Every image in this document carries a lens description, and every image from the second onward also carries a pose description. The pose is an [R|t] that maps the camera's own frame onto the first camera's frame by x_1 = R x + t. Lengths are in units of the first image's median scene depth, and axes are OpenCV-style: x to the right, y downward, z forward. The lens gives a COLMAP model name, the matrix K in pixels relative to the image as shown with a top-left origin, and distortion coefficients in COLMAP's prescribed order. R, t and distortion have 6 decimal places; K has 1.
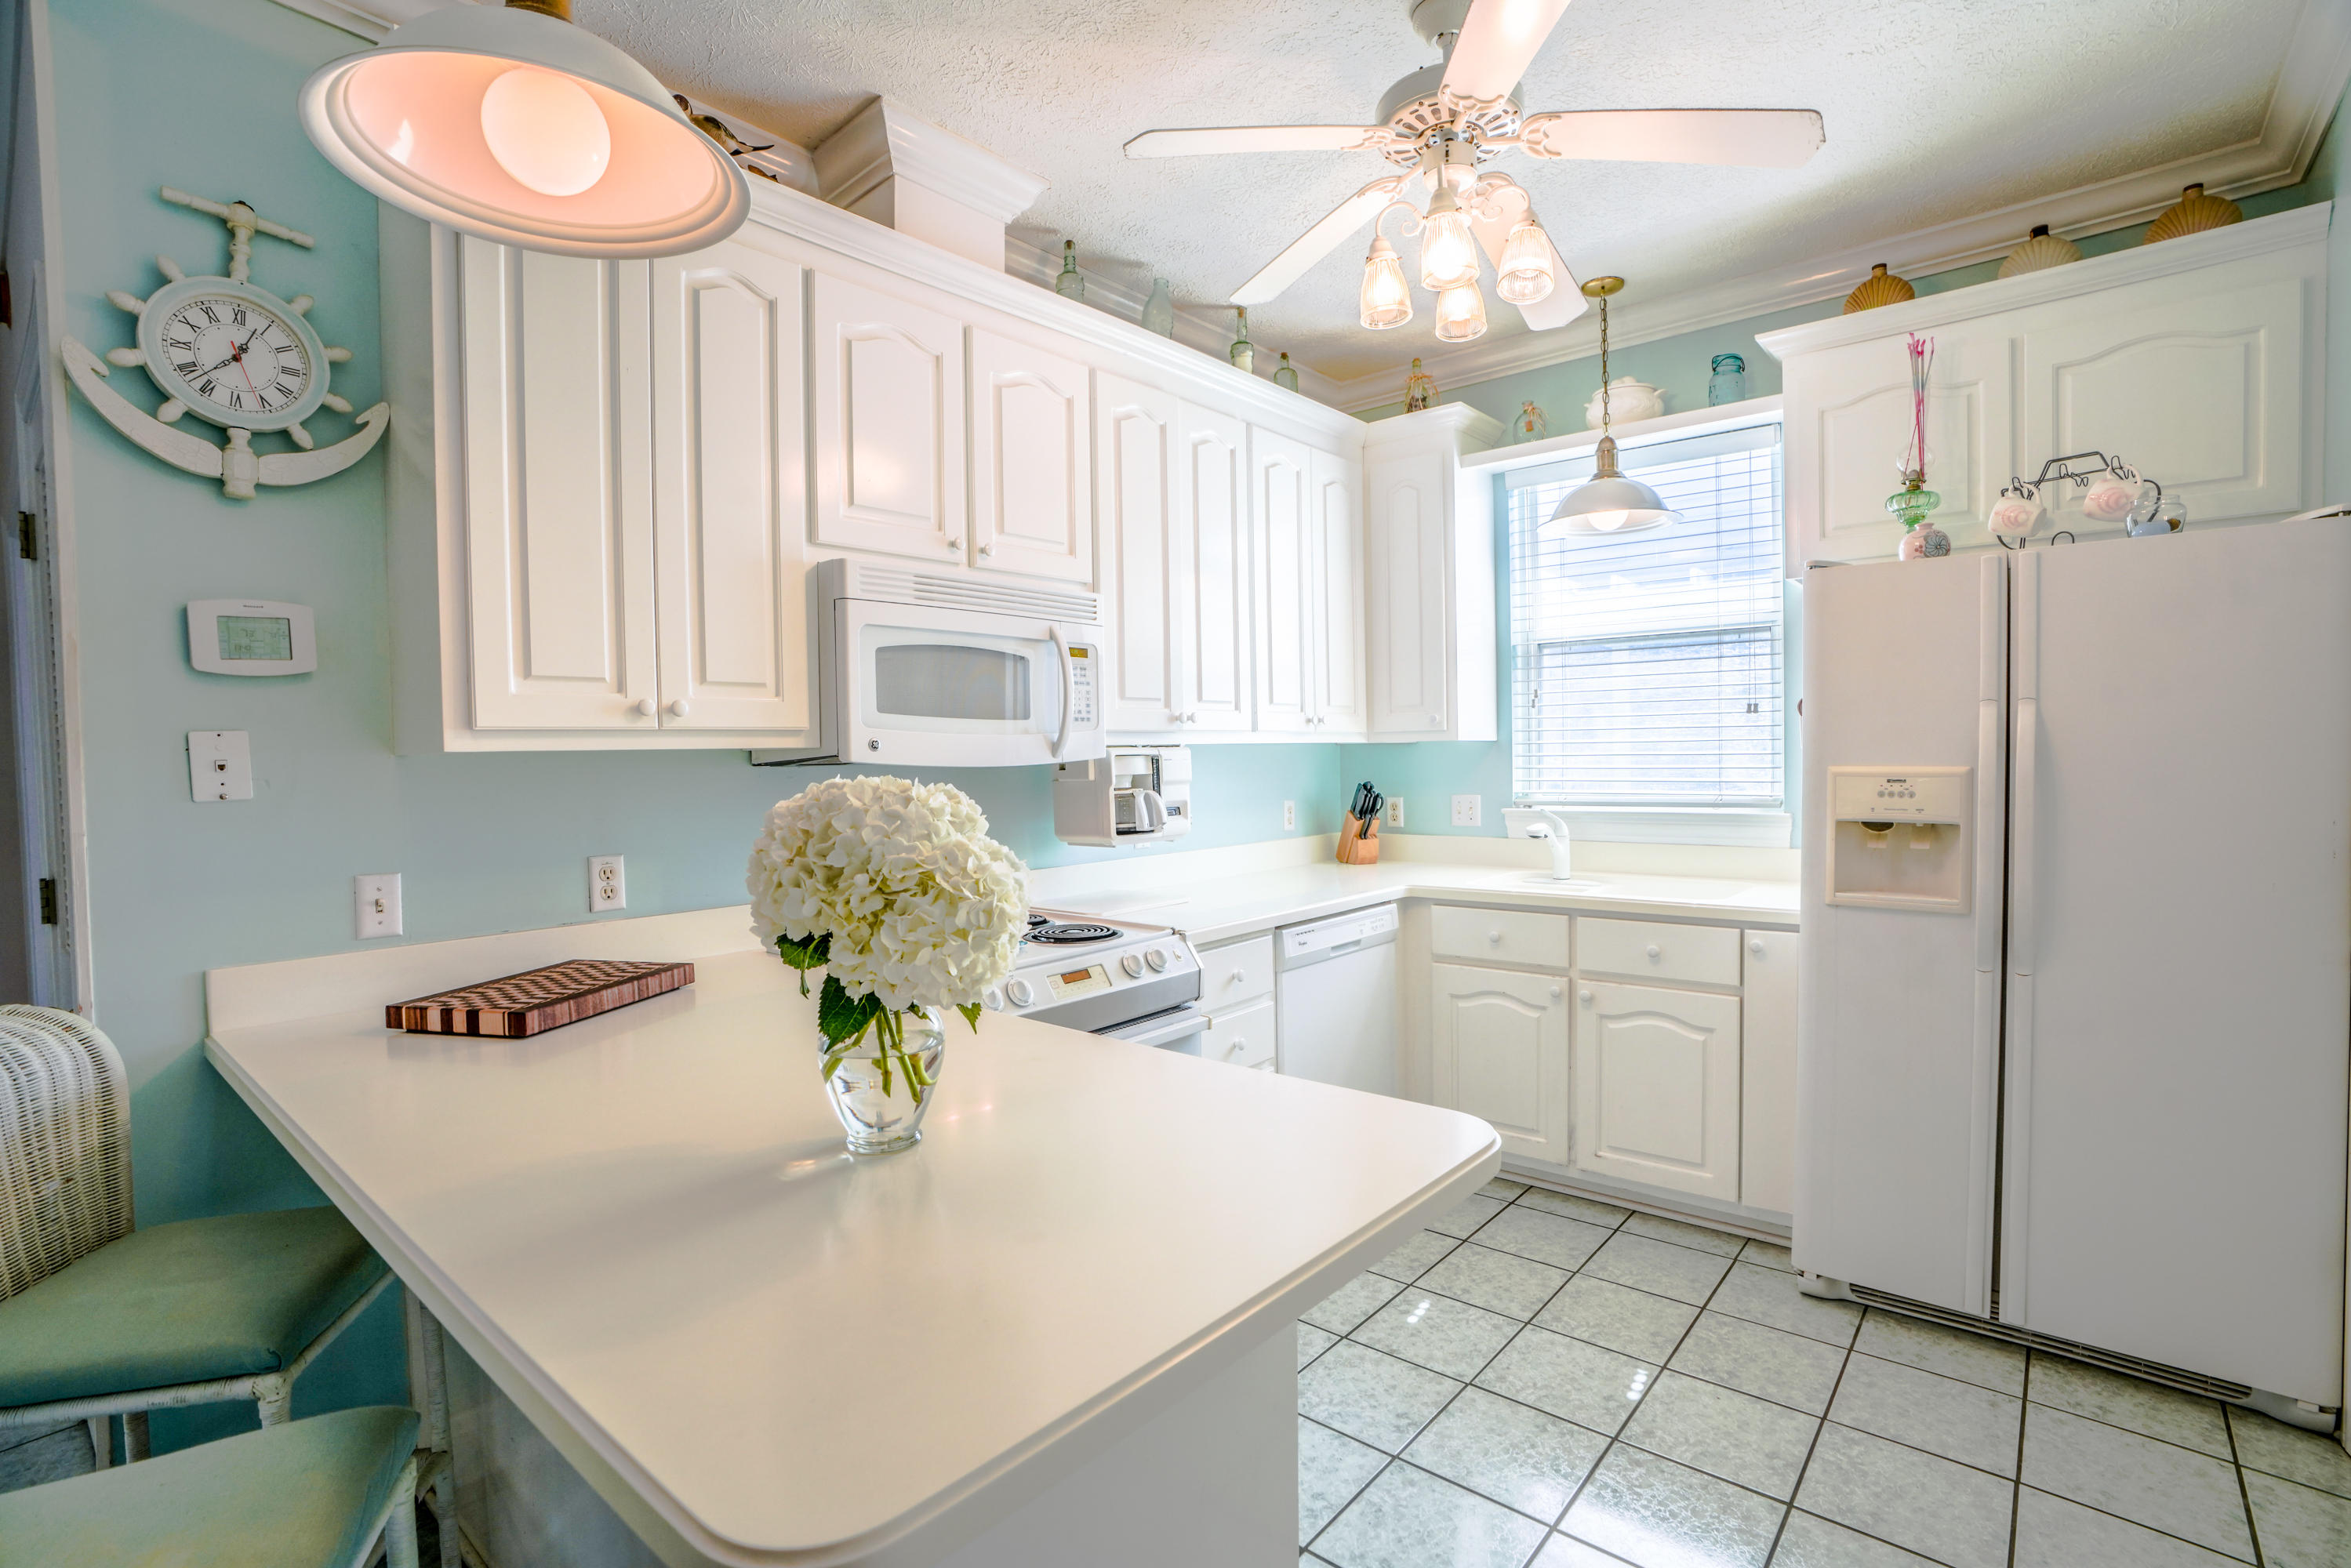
lens RADIAL K [[1079.7, 0, 1179.5], [0, 1079.7, 788.8], [0, 0, 1]] dist [-0.048134, 0.009905]
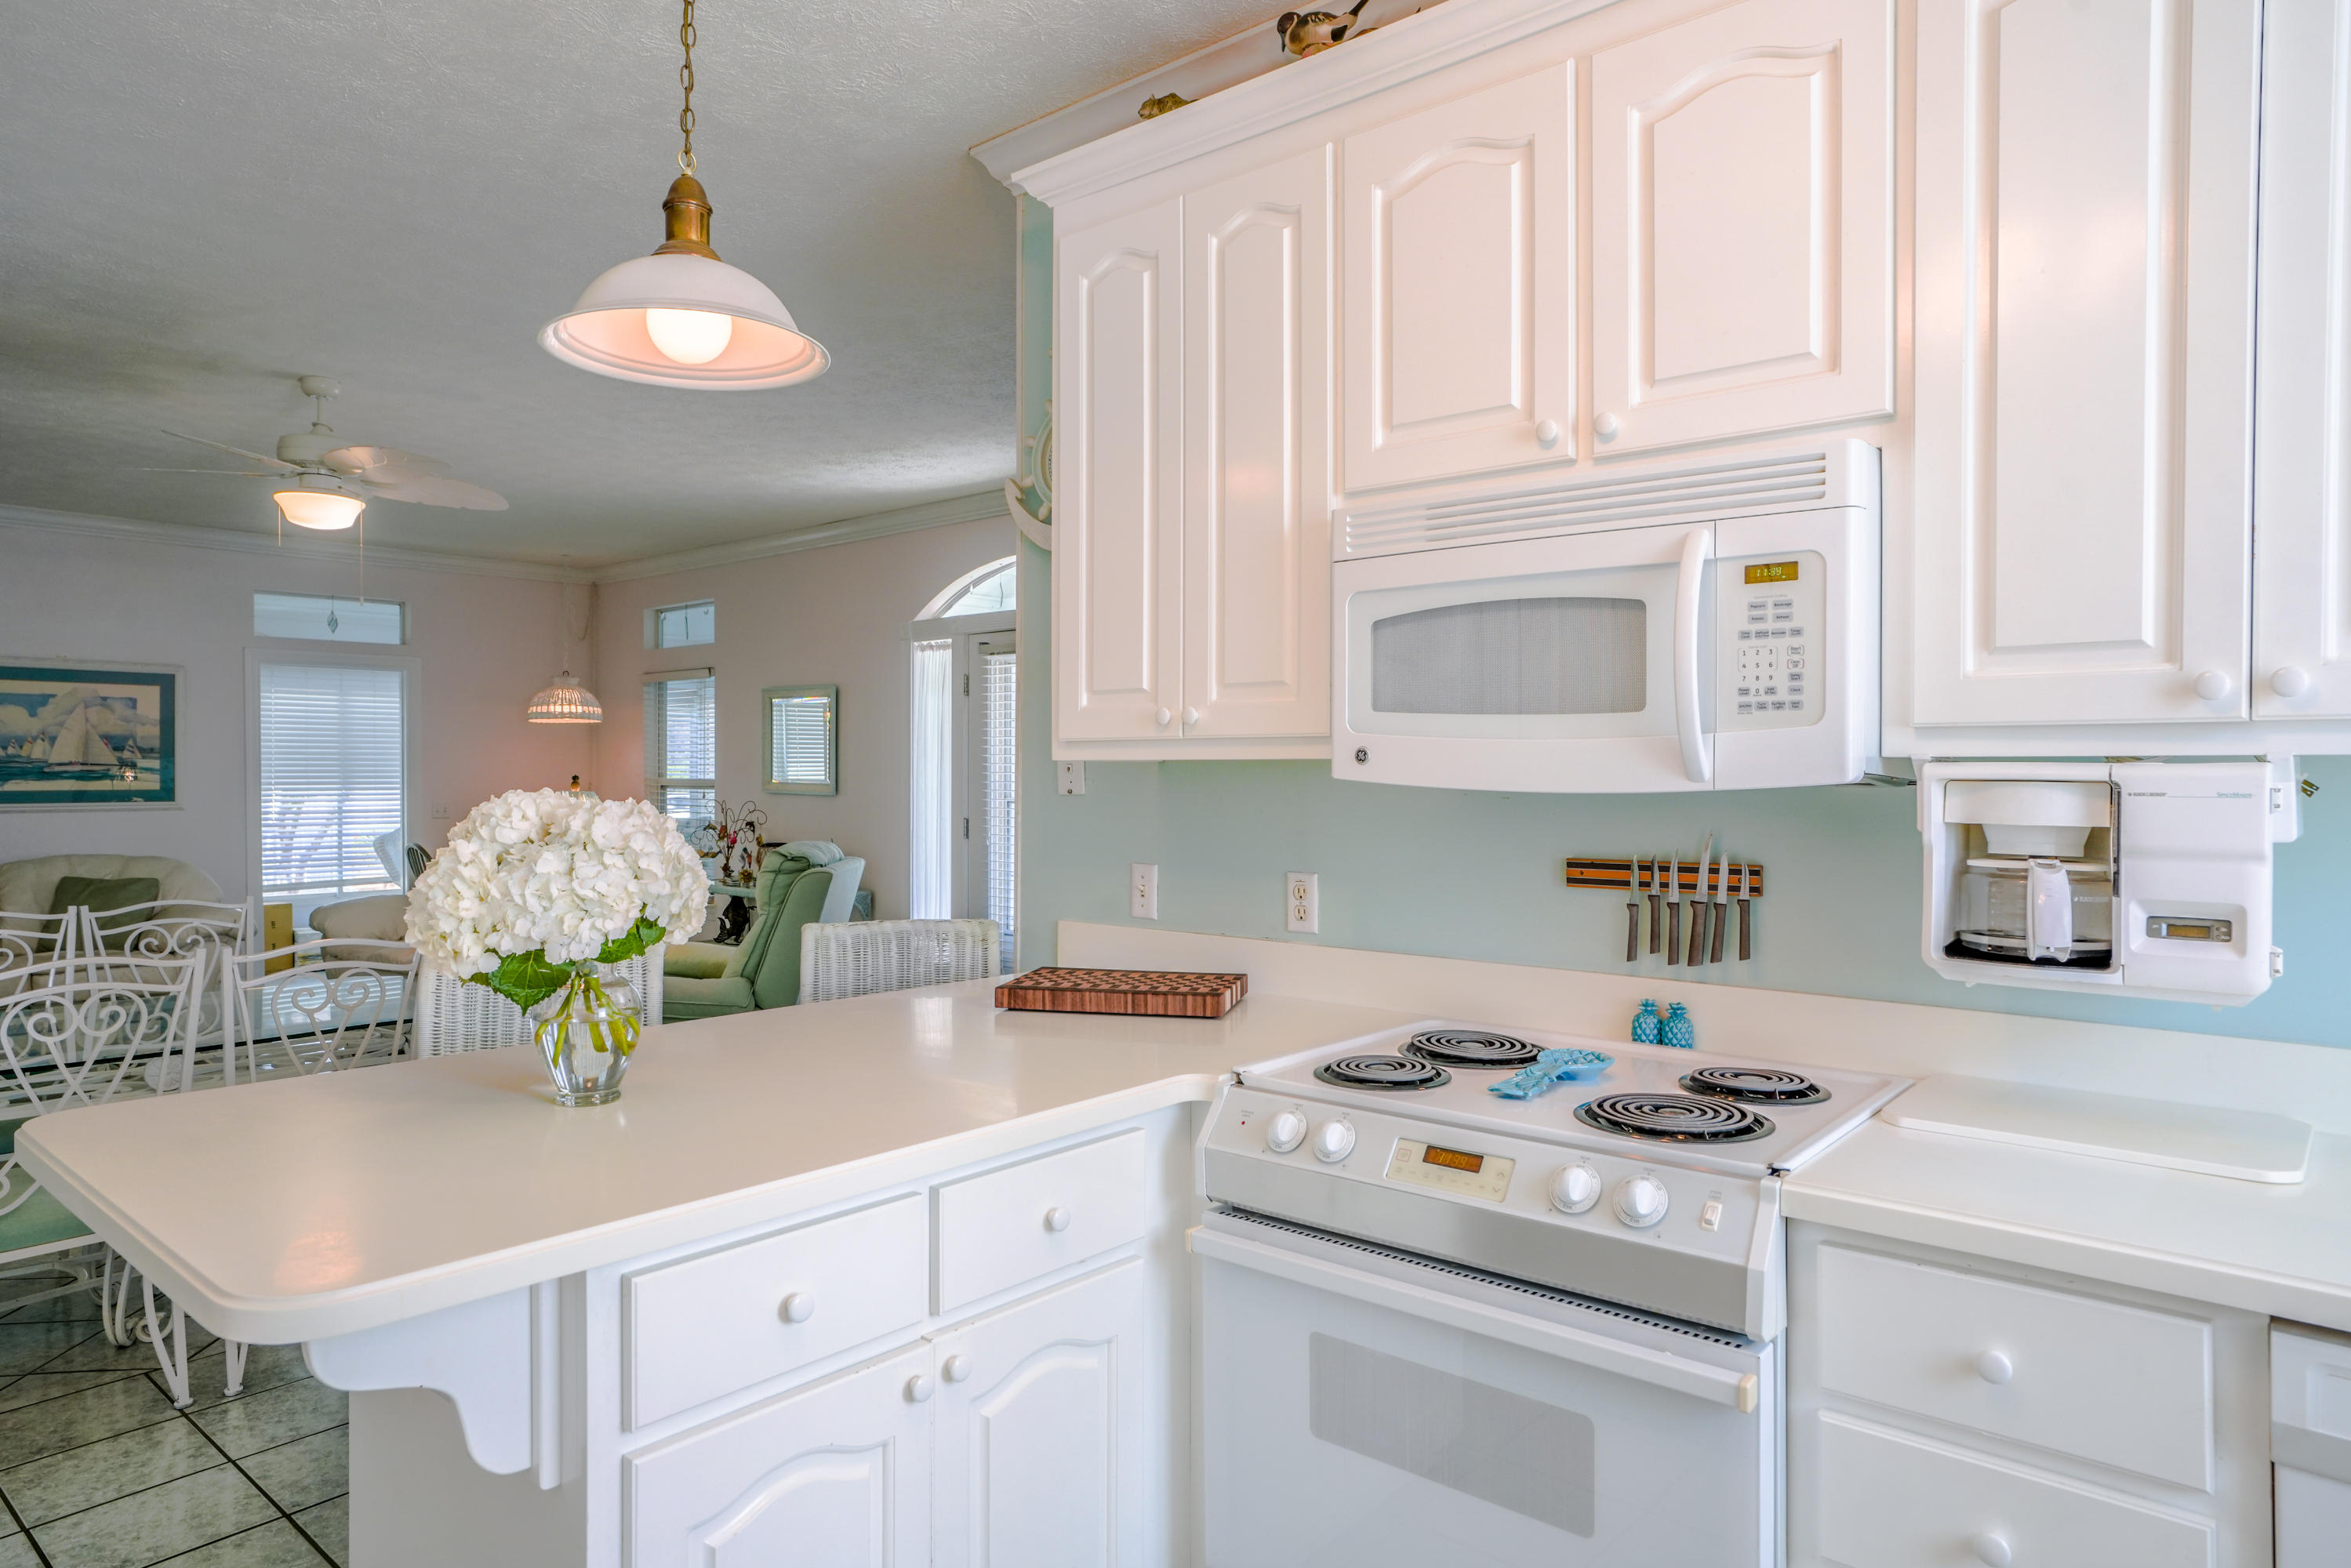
lens RADIAL K [[1387.6, 0, 1129.4], [0, 1387.6, 779.3], [0, 0, 1]] dist [0.003944, 0.009832]
pose [[-0.018534, 0.023102, -0.999561, 0.663519], [-0.034395, 0.999127, 0.023730, -0.041844], [0.999236, 0.034819, -0.017723, 0.854117]]
